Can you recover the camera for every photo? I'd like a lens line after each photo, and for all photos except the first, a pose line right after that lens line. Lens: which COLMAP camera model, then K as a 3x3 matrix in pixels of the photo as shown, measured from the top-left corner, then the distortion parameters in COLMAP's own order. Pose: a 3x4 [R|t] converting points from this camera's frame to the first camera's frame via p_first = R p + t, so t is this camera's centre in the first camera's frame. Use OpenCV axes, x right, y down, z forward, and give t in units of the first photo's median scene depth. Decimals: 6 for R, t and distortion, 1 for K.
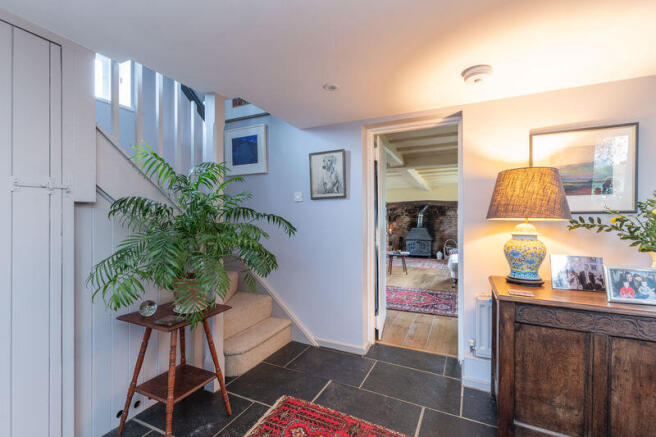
lens RADIAL K [[288.3, 0, 327.8], [0, 288.3, 218.3], [0, 0, 1]] dist [0.001158, 0.000300]
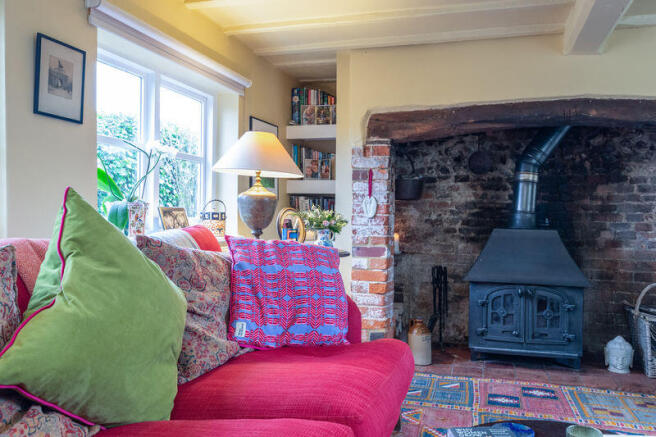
lens RADIAL K [[553.3, 0, 328.1], [0, 553.3, 216.5], [0, 0, 1]] dist [0.000276, 0.000126]
pose [[0.987680, 0.013791, 0.155878, 0.093975], [-0.014665, 0.999883, 0.004454, 0.021942], [-0.155799, -0.006685, 0.987766, 0.583443]]
